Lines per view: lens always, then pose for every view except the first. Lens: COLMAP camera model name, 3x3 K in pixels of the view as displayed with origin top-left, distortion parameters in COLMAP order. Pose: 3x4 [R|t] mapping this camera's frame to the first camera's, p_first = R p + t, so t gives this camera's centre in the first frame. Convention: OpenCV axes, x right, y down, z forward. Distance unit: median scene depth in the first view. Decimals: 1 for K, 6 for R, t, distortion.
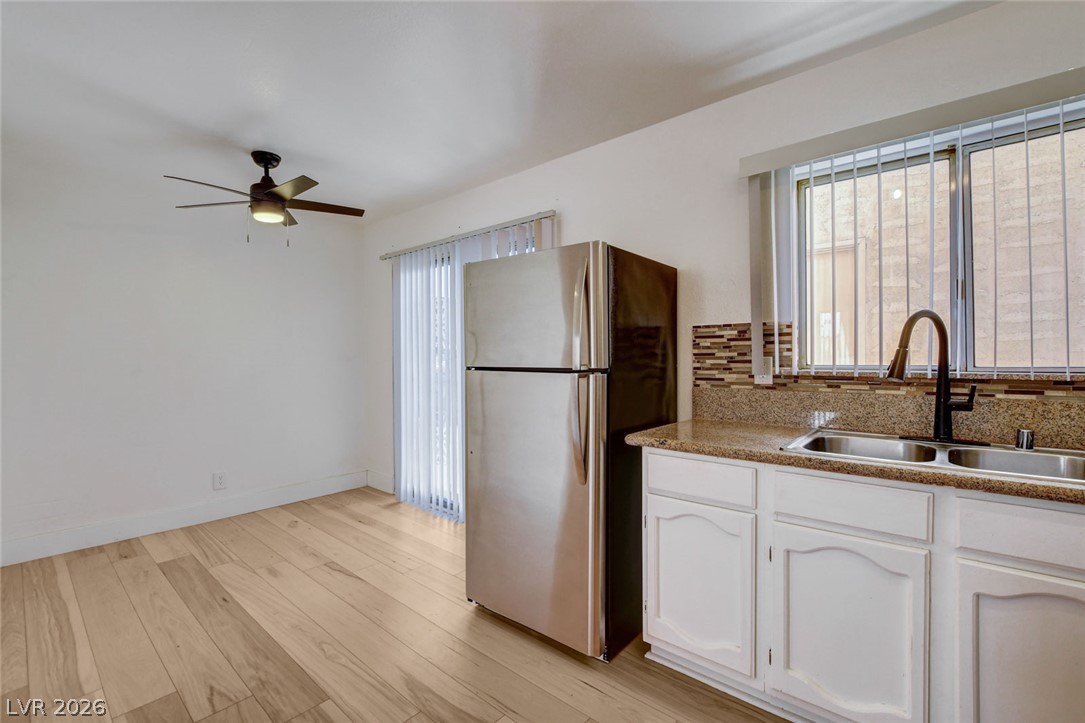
lens RADIAL K [[477.5, 0, 540.7], [0, 477.5, 361.9], [0, 0, 1]] dist [-0.028607, 0.005589]
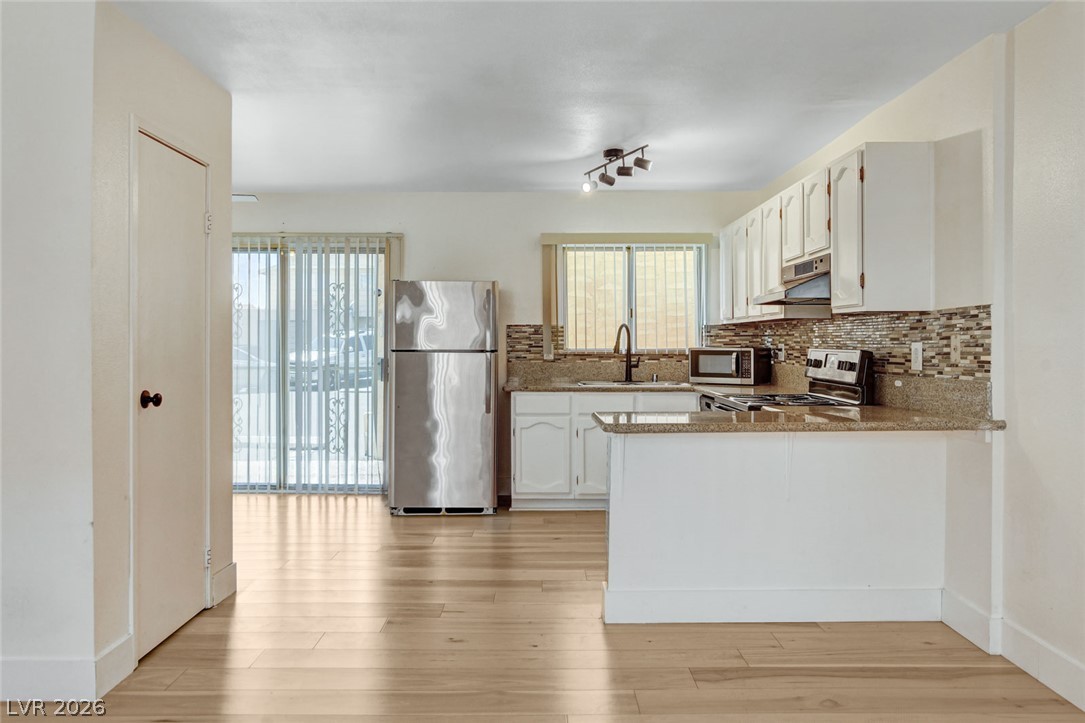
lens RADIAL K [[777.7, 0, 536.5], [0, 777.7, 346.5], [0, 0, 1]] dist [-0.011553, 0.002537]
pose [[0.755476, 0.002089, 0.655173, -1.470199], [0.002486, 0.999979, -0.006054, 0.016201], [-0.655172, 0.006203, 0.755455, -1.172278]]
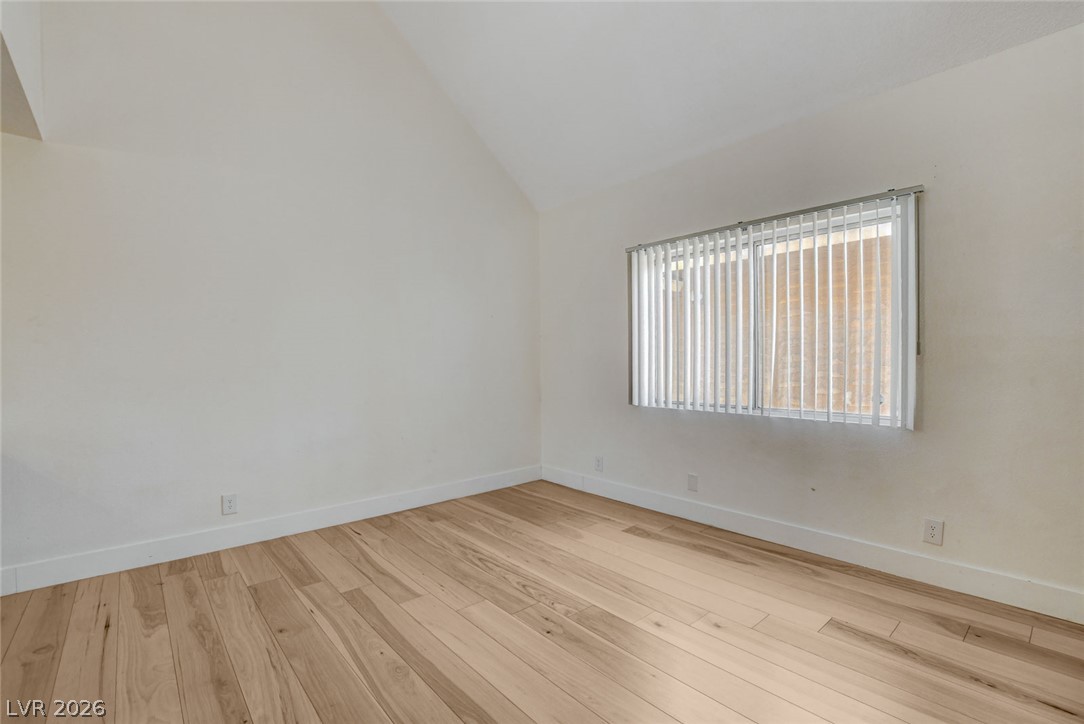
lens RADIAL K [[480.0, 0, 536.9], [0, 480.0, 364.0], [0, 0, 1]] dist [-0.023157, 0.002842]
pose [[-0.989441, 0.017723, 0.143848, -1.431453], [0.020055, 0.999690, 0.014780, 0.011080], [-0.143541, 0.017509, -0.989489, 0.210552]]
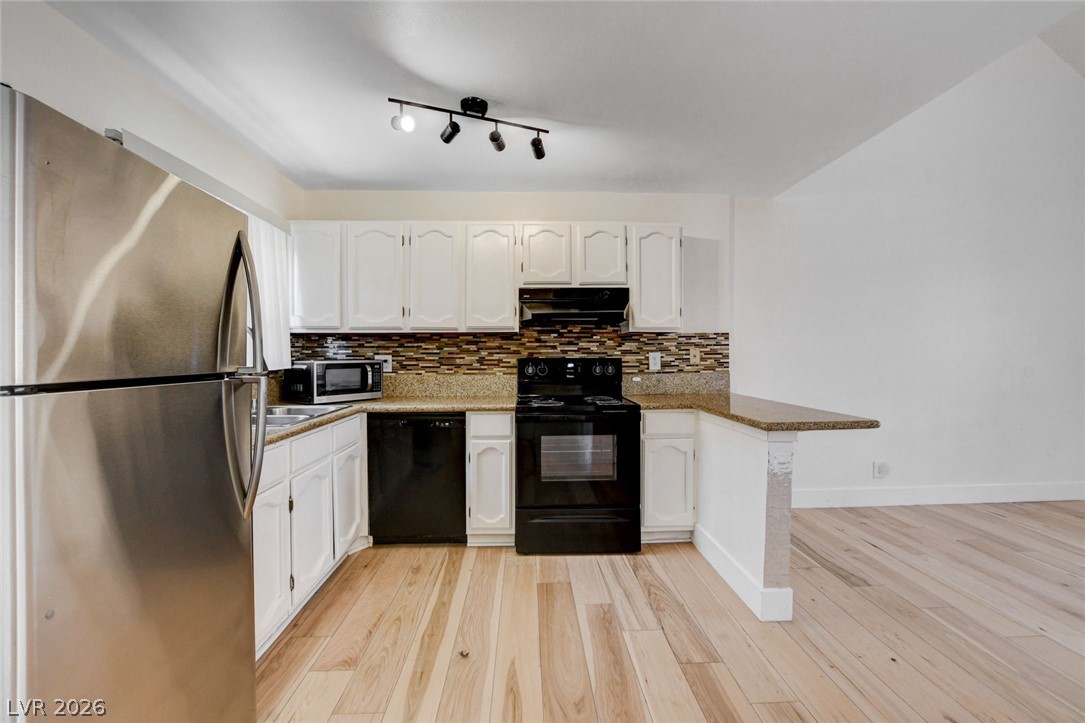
lens RADIAL K [[477.5, 0, 541.7], [0, 477.5, 356.7], [0, 0, 1]] dist [-0.028607, 0.005589]
pose [[-0.684960, 0.004345, 0.728568, -0.696208], [0.016218, 0.999825, 0.009284, -0.008612], [-0.728400, 0.018175, -0.684911, 0.997555]]
